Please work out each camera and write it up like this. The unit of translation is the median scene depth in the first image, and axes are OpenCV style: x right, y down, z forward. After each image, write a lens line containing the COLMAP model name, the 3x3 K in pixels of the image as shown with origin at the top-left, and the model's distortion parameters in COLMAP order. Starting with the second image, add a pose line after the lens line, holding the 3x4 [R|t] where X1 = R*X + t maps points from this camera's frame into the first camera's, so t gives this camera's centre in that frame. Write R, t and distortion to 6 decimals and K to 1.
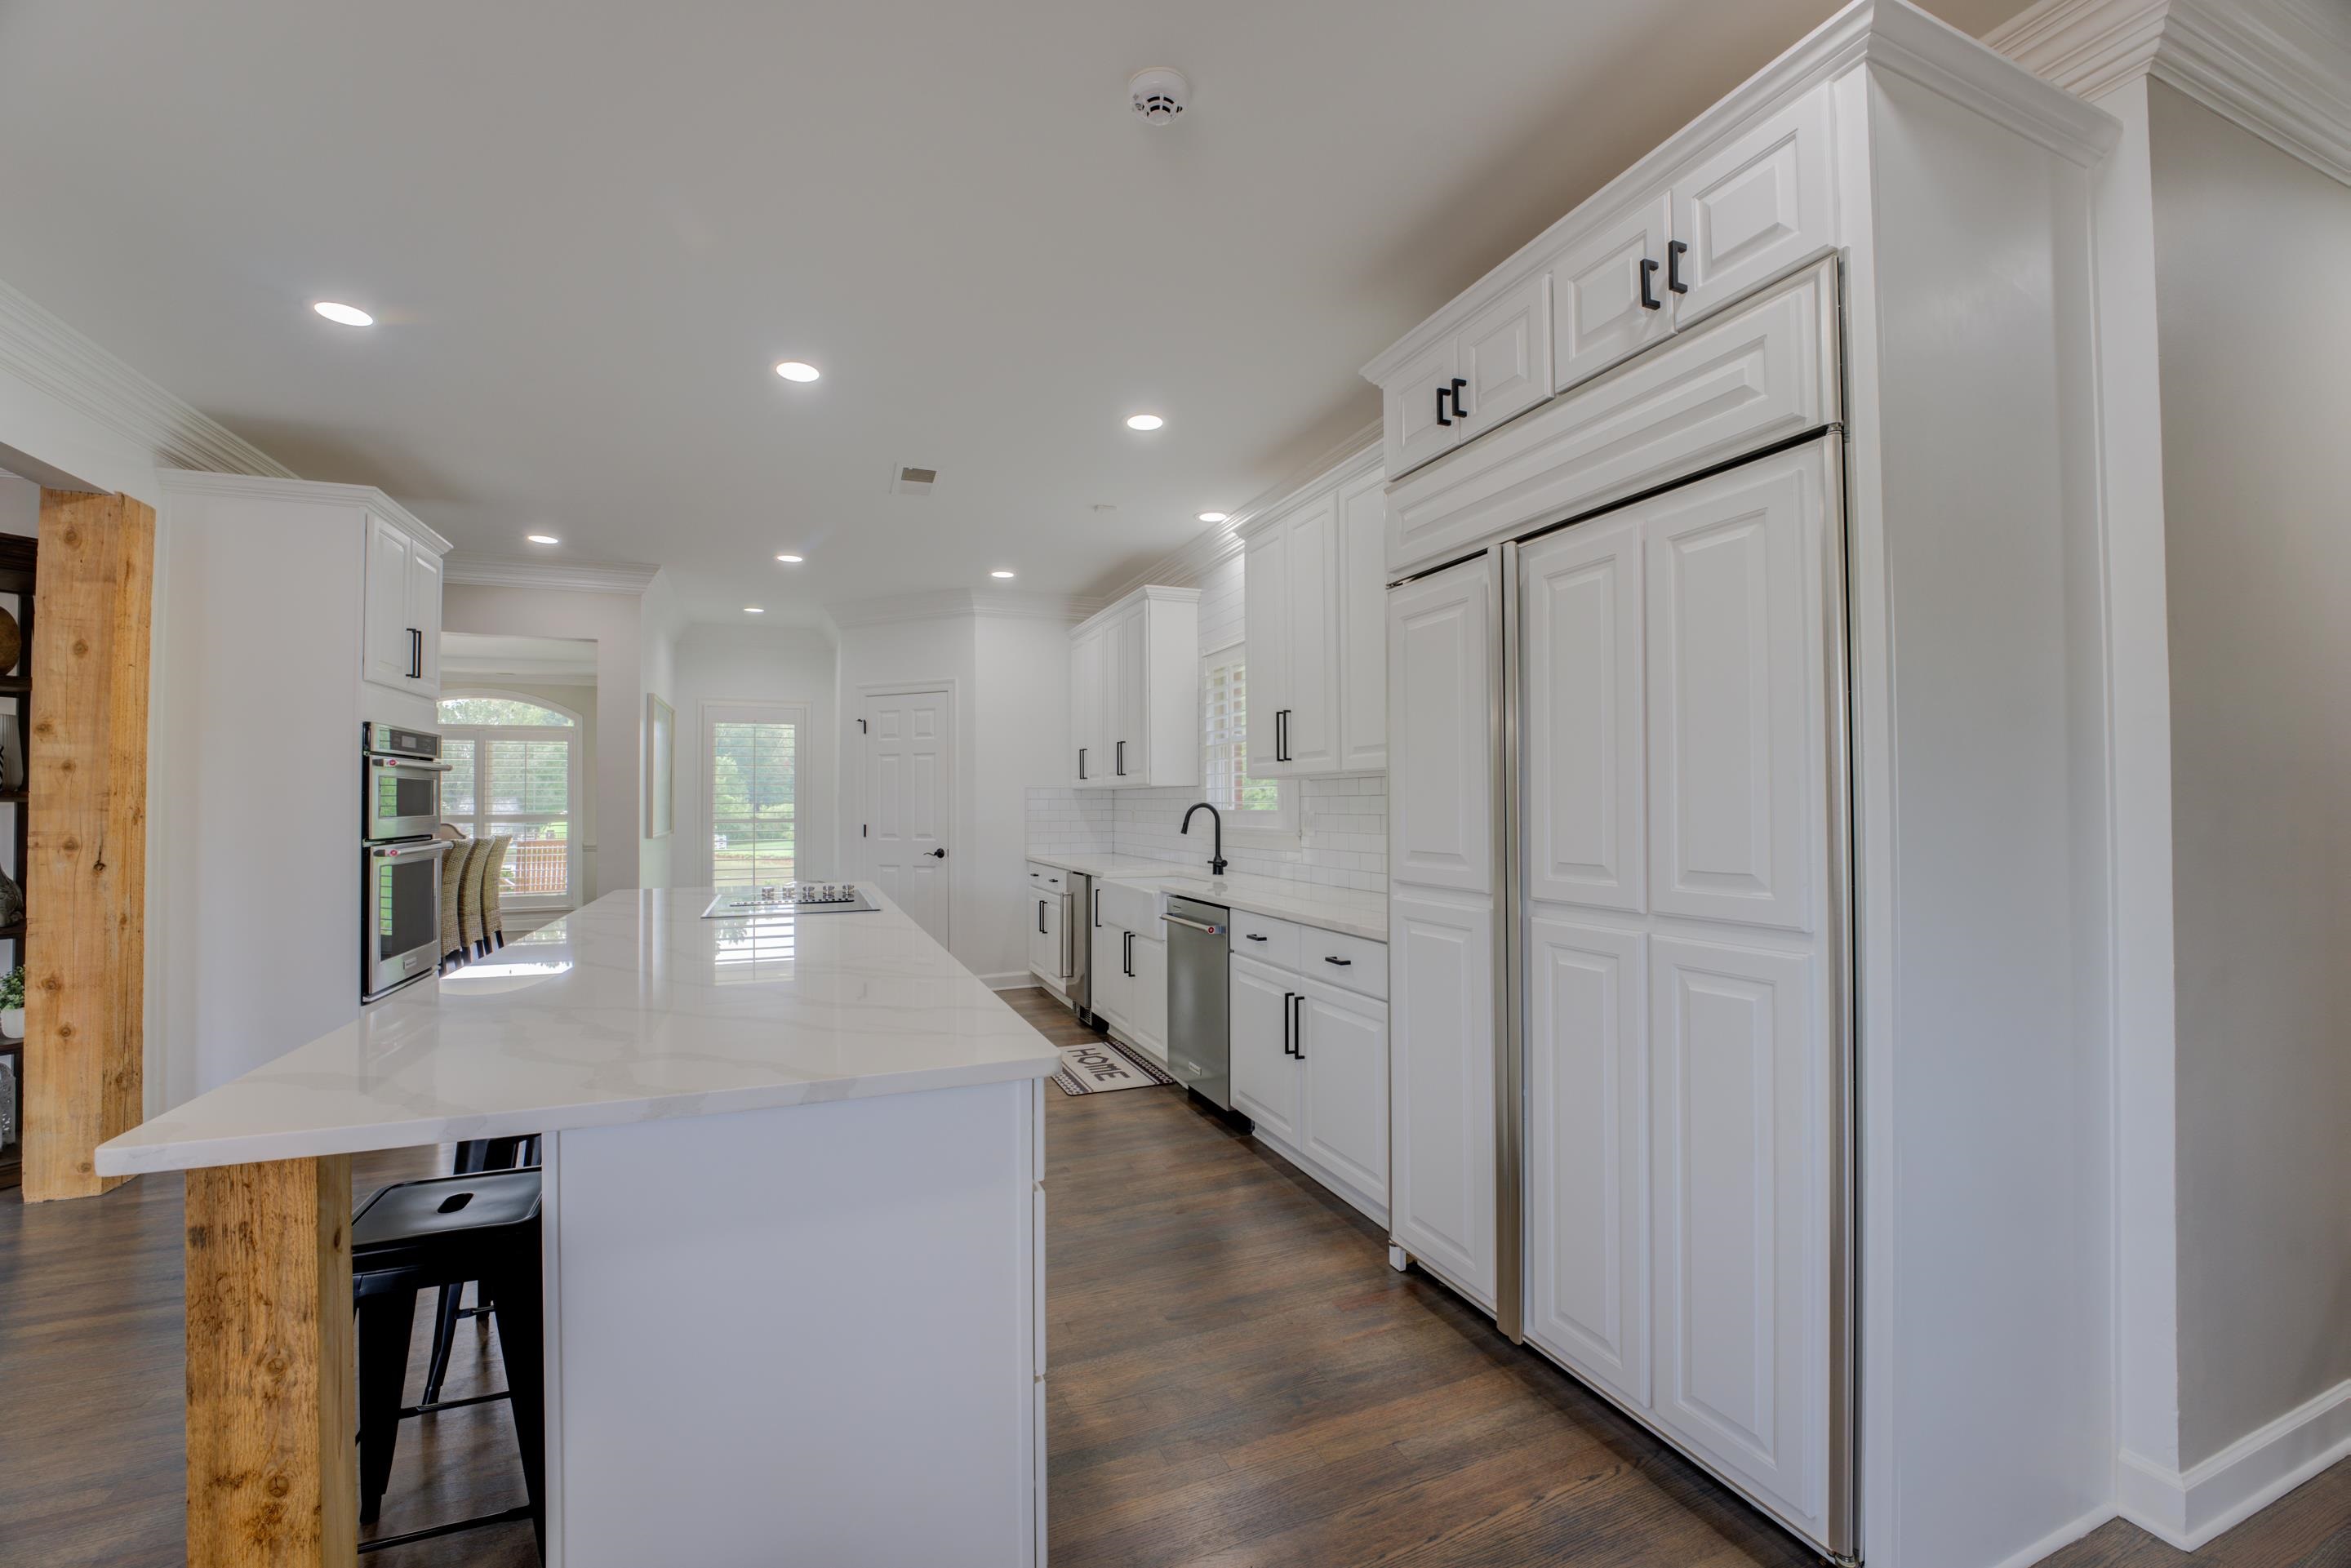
lens RADIAL K [[950.4, 0, 1151.0], [0, 950.4, 792.5], [0, 0, 1]] dist [-0.026305, 0.002773]
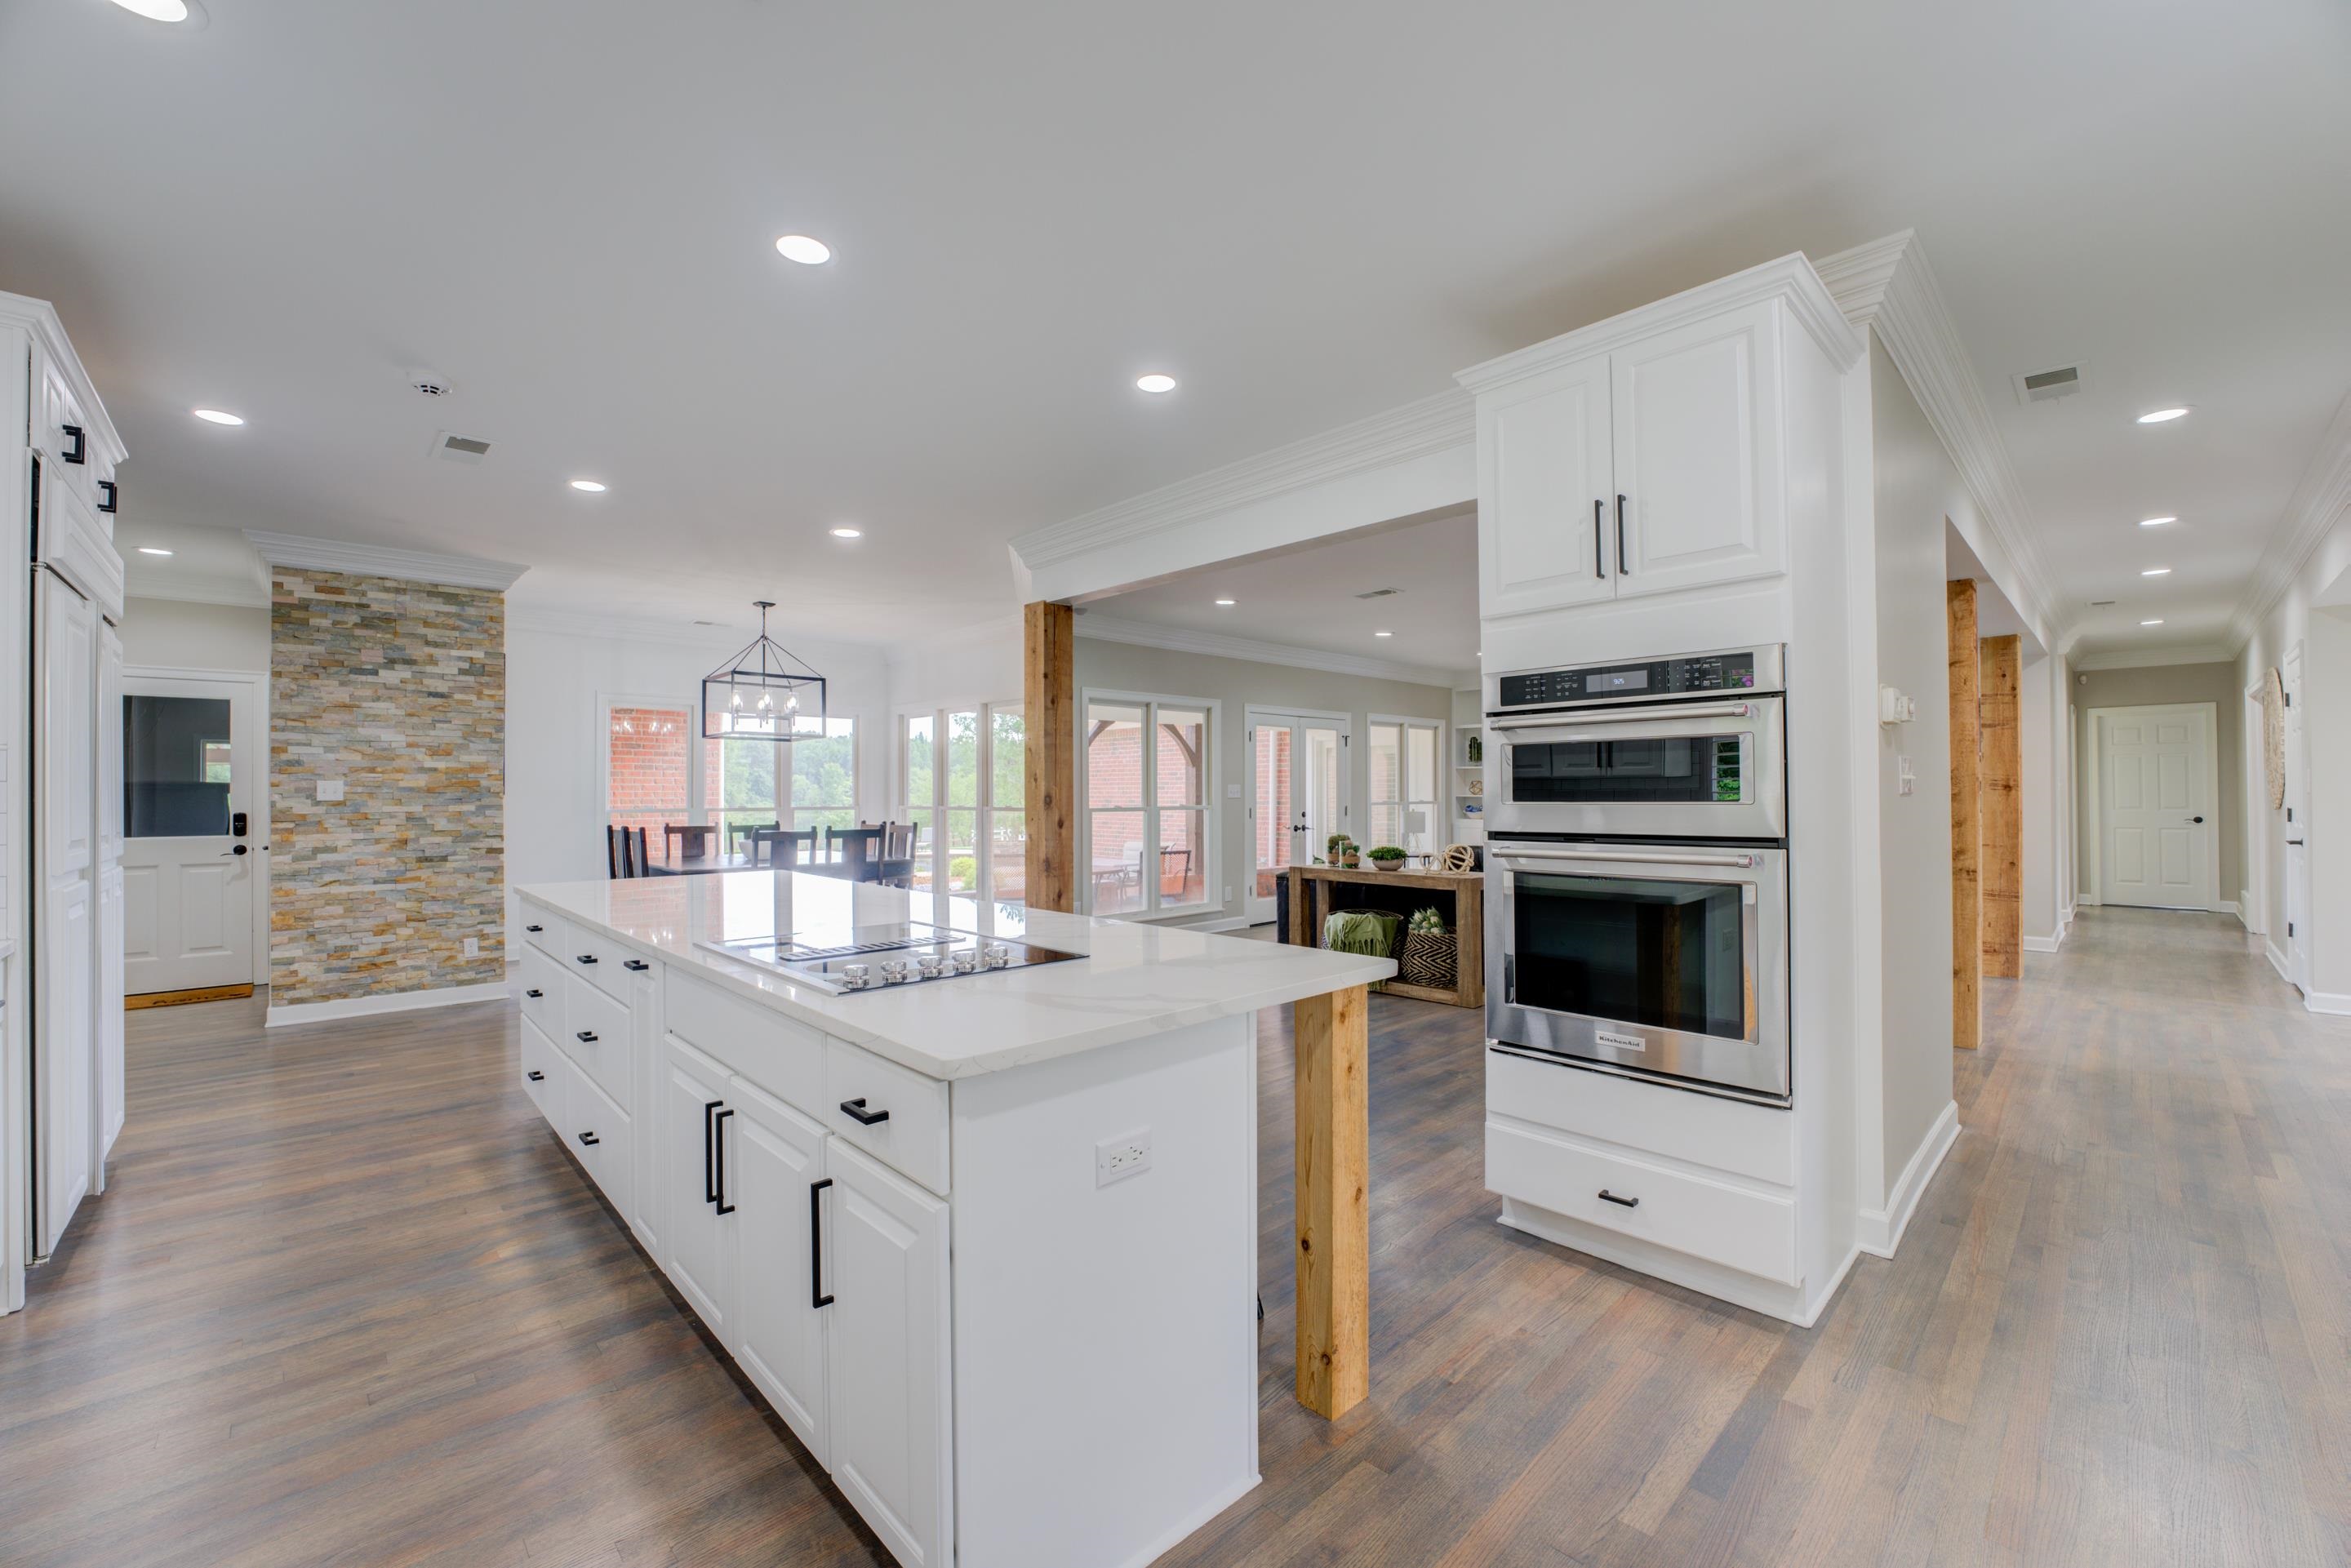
lens RADIAL K [[950.4, 0, 1169.4], [0, 950.4, 786.7], [0, 0, 1]] dist [-0.026305, 0.002773]
pose [[-0.930086, 0.003795, -0.367322, -0.313104], [0.009201, 0.999874, -0.012967, 0.022601], [0.367226, -0.015440, -0.930004, 1.608230]]
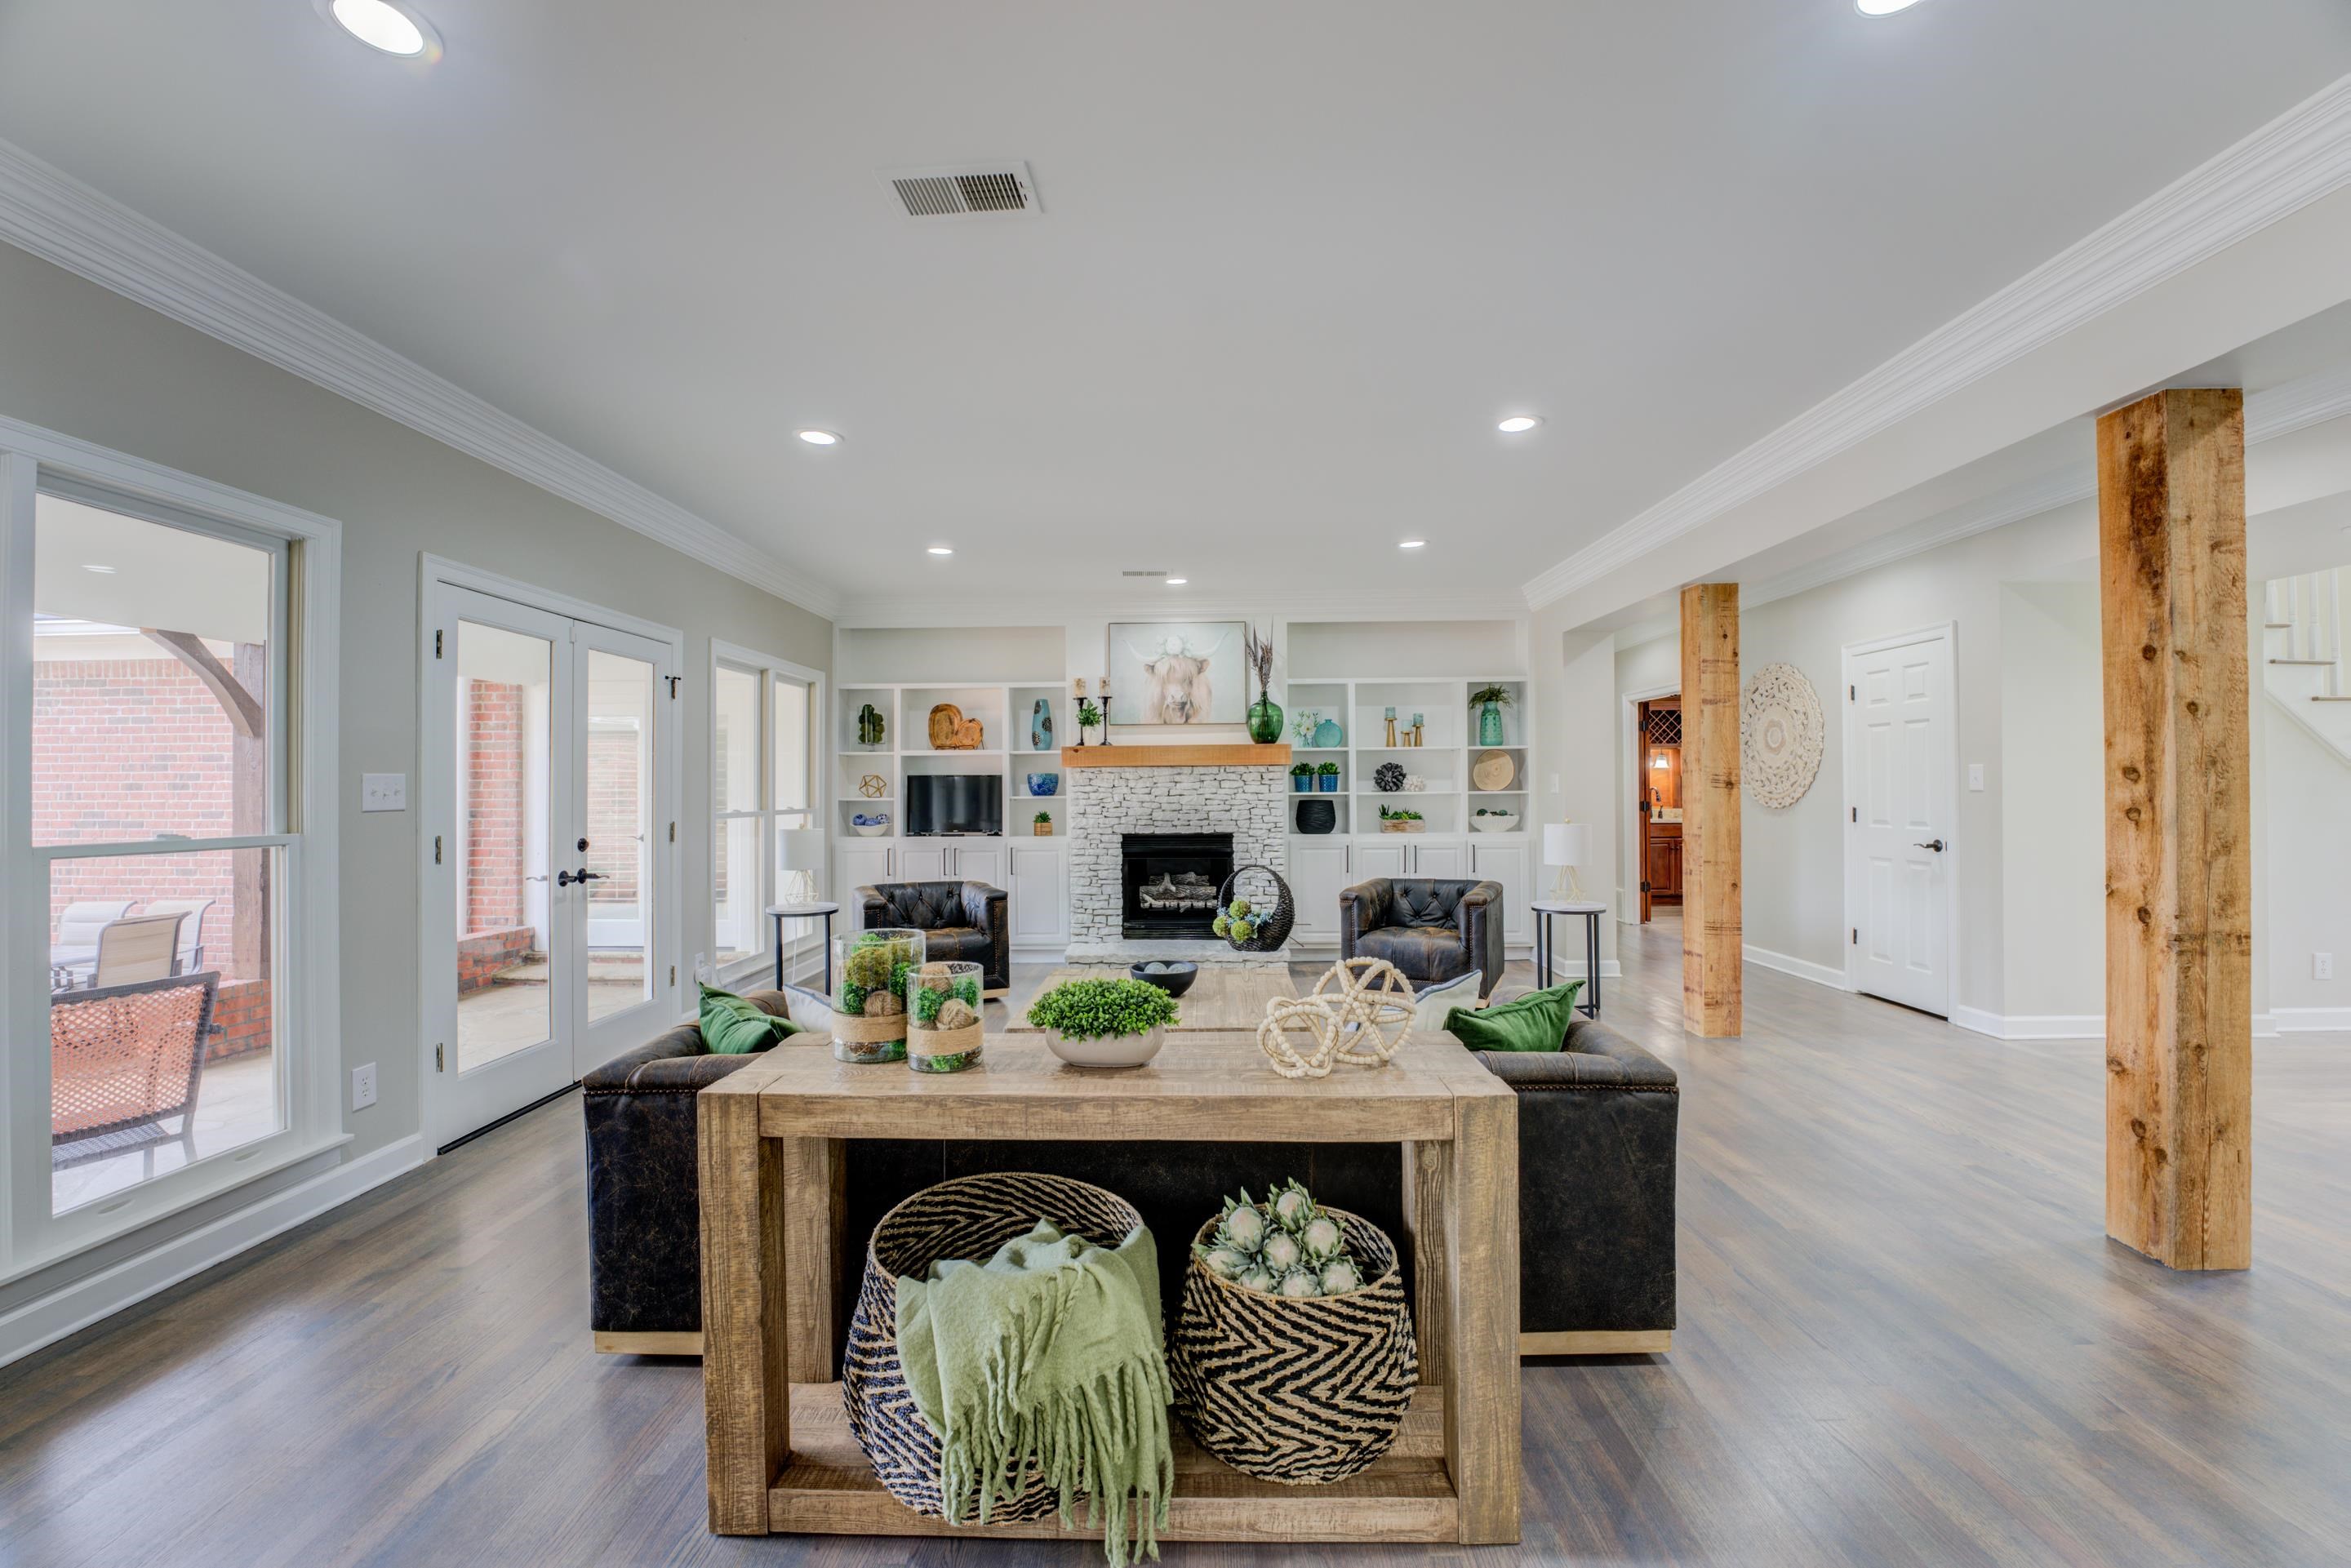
lens RADIAL K [[950.4, 0, 1173.9], [0, 950.4, 780.0], [0, 0, 1]] dist [-0.026305, 0.002773]
pose [[-0.395597, -0.005424, -0.918408, -0.875944], [0.014336, 0.999824, -0.012080, 0.014406], [0.918312, -0.017945, -0.395450, 0.377386]]
